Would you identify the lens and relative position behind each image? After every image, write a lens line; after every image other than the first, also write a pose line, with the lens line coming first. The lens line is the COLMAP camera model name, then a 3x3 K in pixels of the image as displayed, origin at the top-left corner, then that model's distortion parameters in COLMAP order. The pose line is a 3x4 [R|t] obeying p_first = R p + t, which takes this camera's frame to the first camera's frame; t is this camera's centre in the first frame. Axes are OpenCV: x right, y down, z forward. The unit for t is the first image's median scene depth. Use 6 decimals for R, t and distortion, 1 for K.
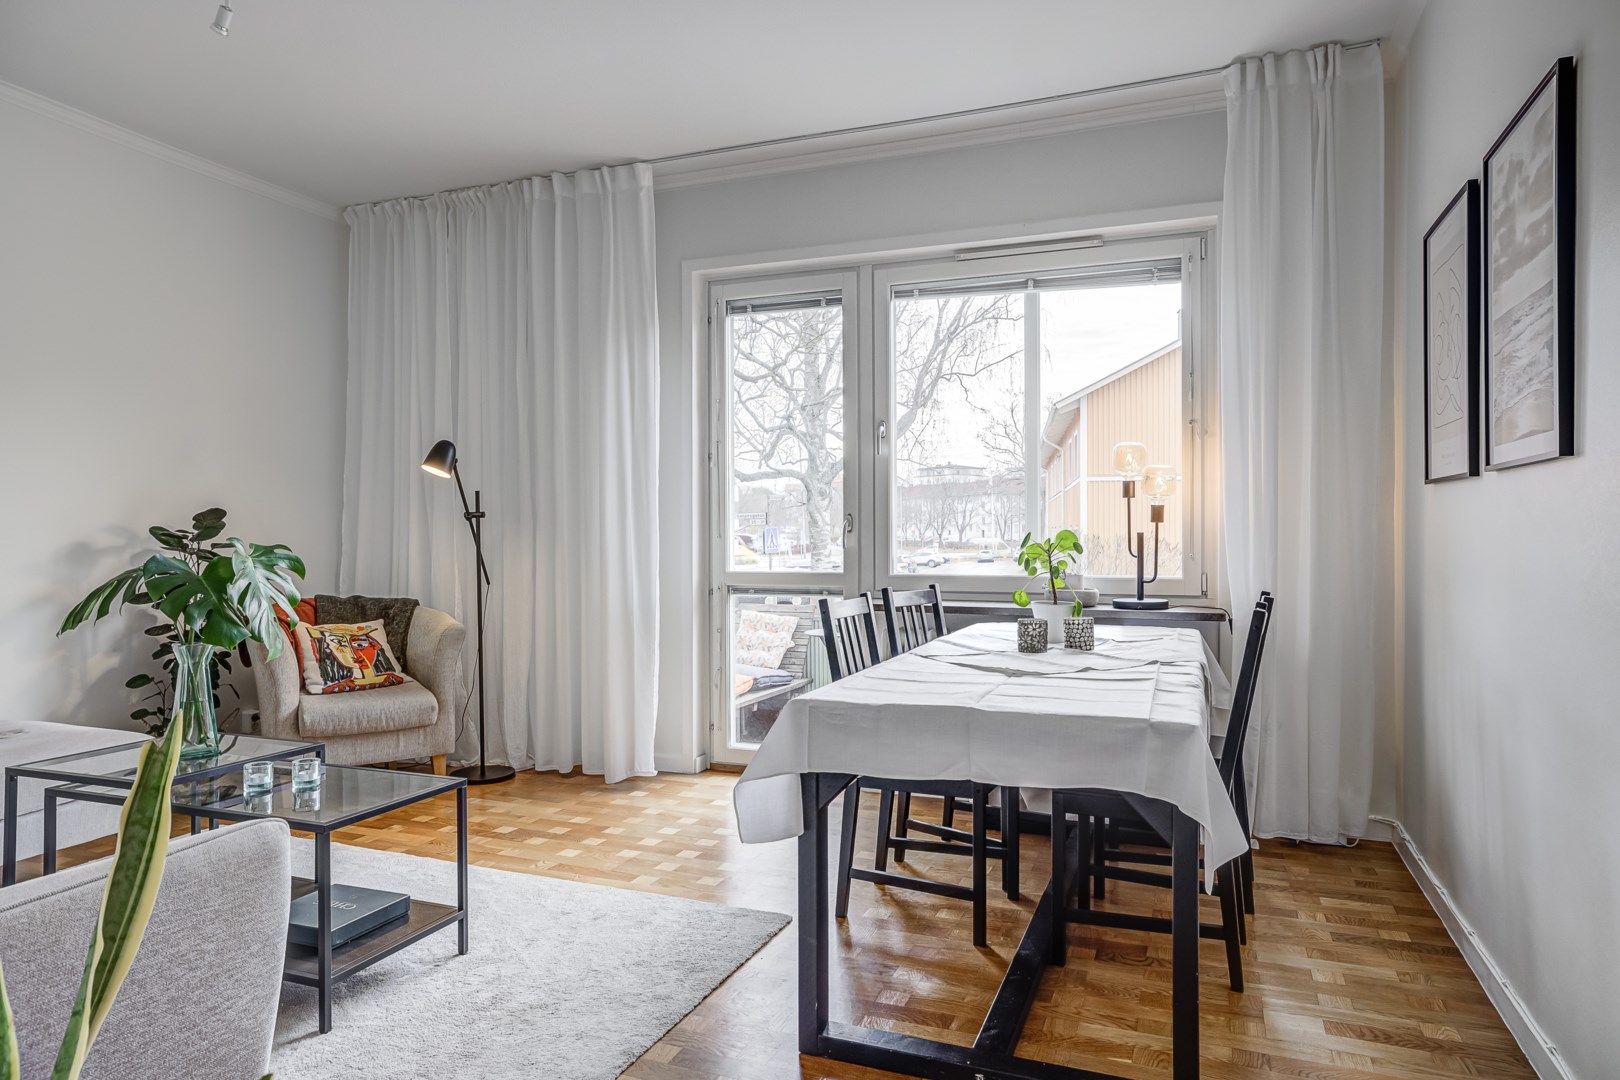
lens RADIAL K [[978.7, 0, 801.4], [0, 978.7, 541.7], [0, 0, 1]] dist [0.004203, 0.002812]
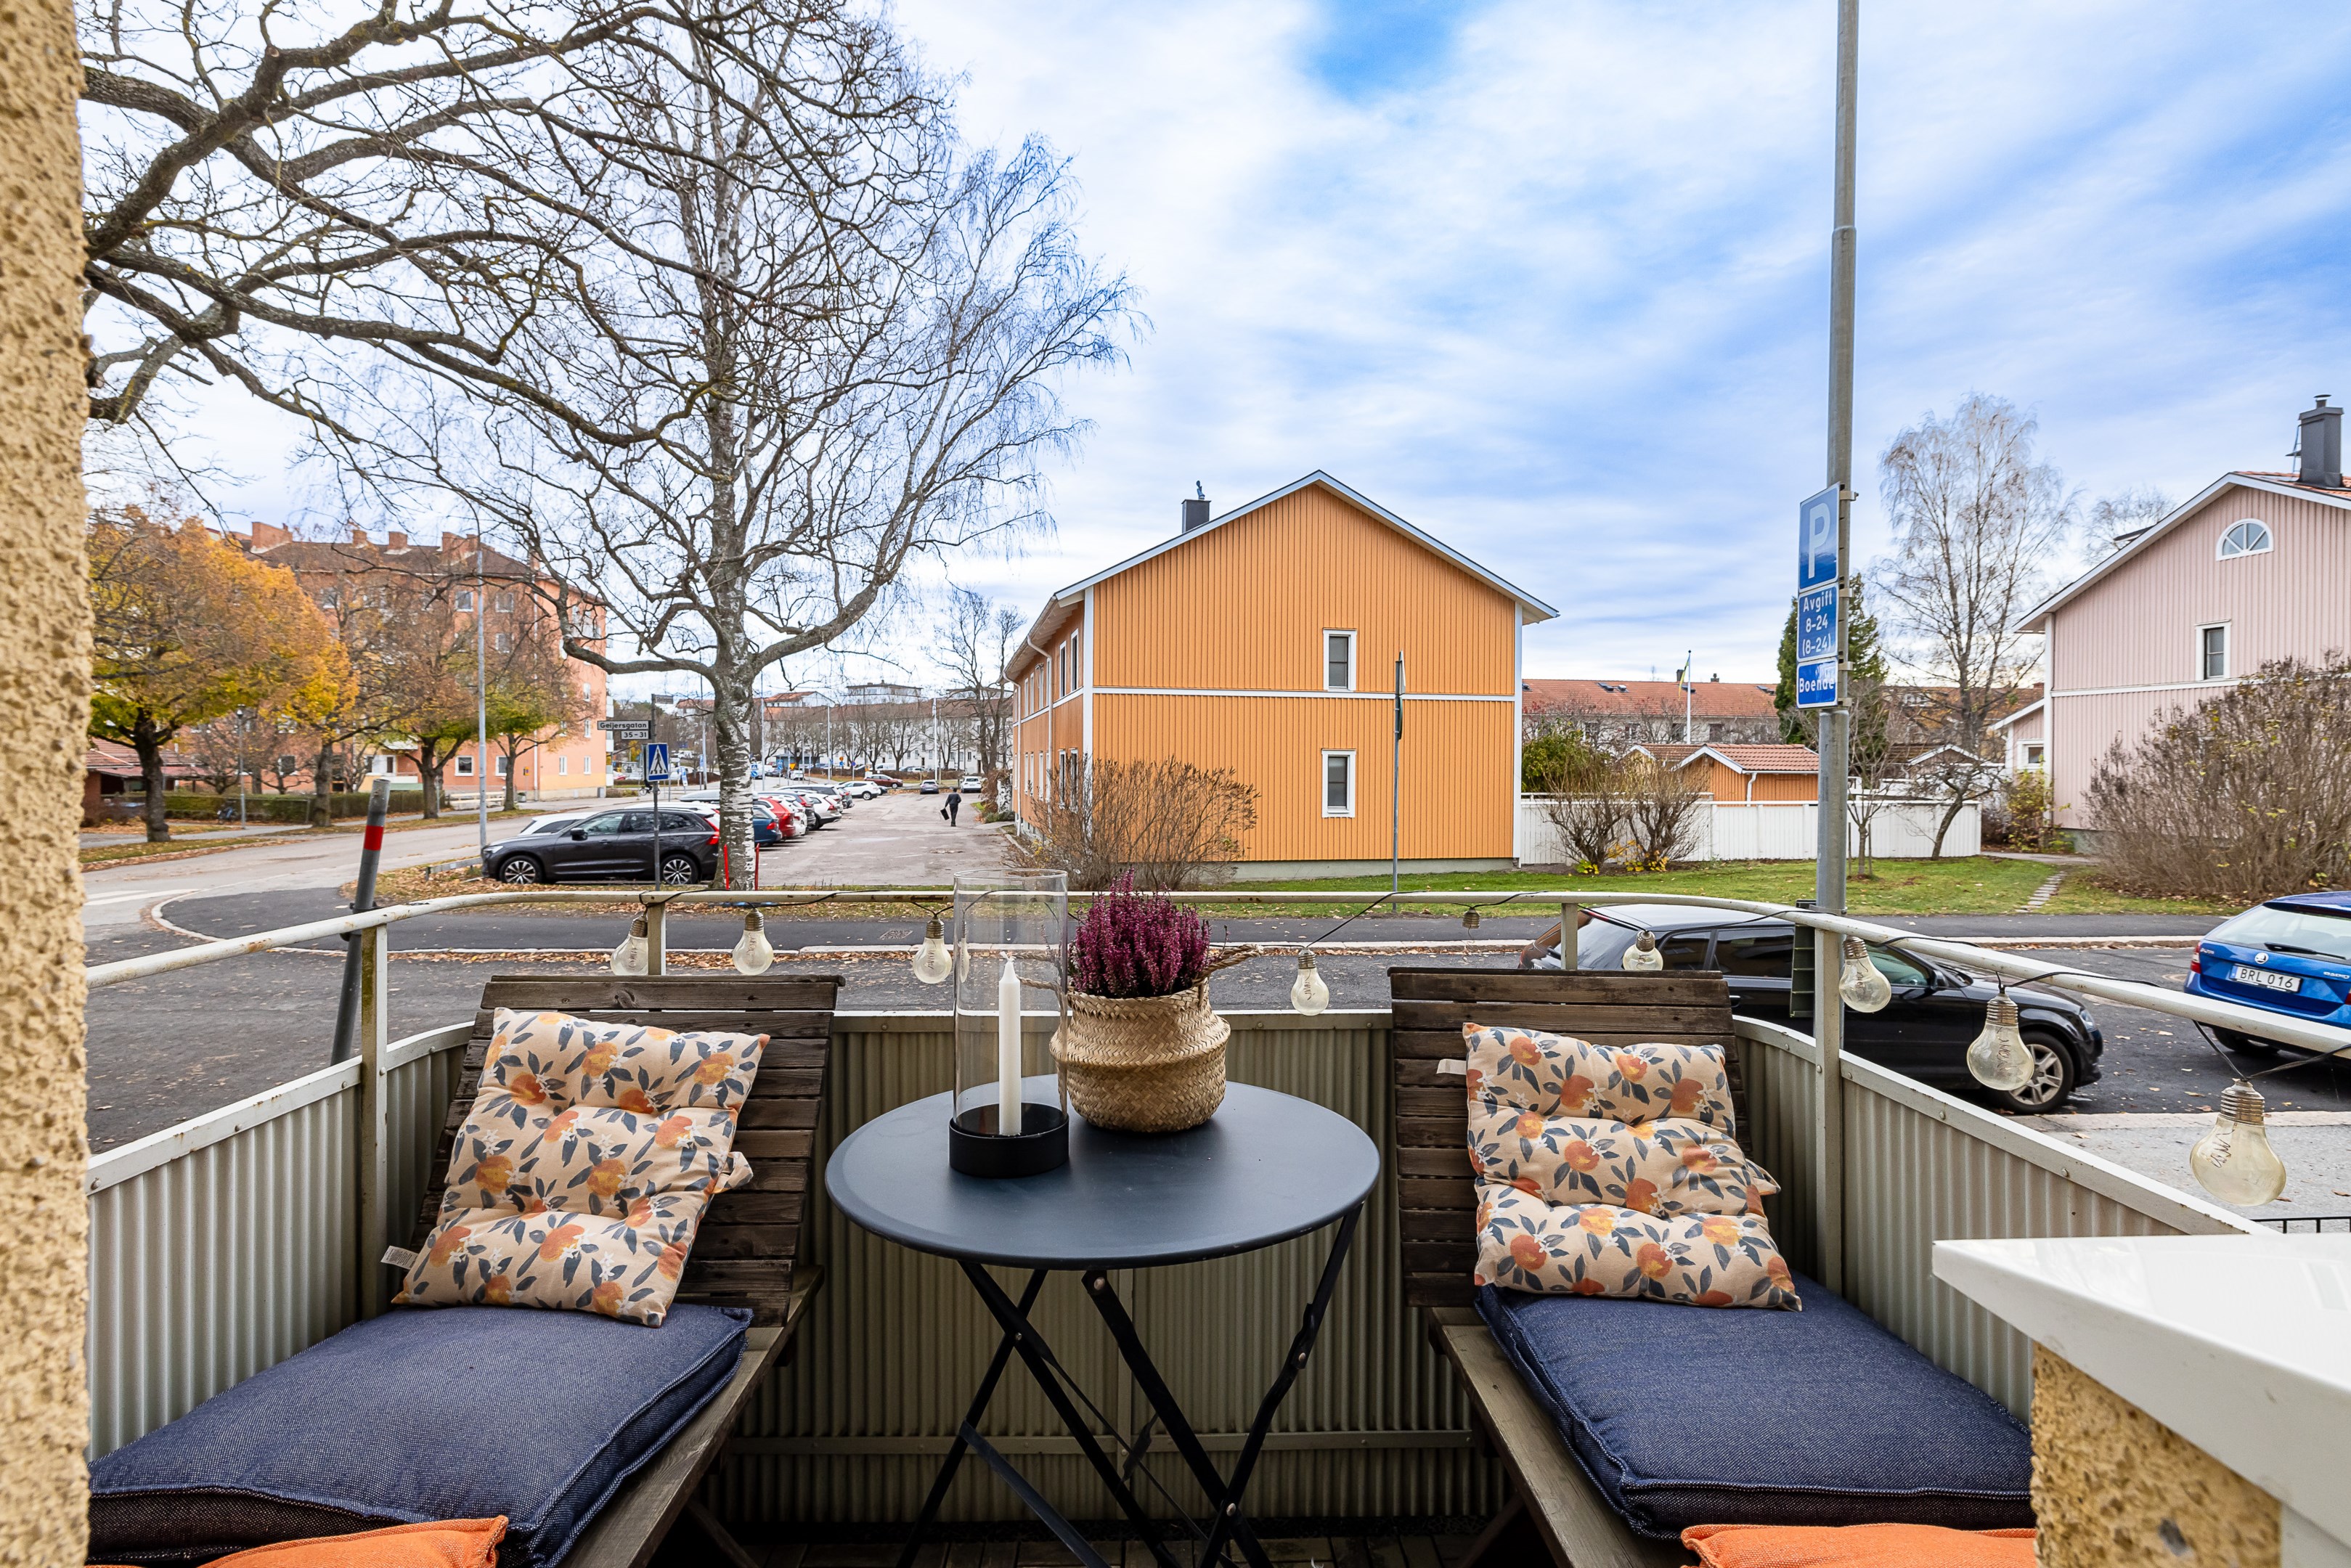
lens RADIAL K [[1085.5, 0, 1174.6], [0, 1085.5, 772.3], [0, 0, 1]] dist [-0.004209, -0.000169]
pose [[0.915755, 0.007668, 0.401665, -0.004096], [-0.008189, 0.999966, -0.000420, 0.002869], [-0.401654, -0.002905, 0.915787, 0.164549]]
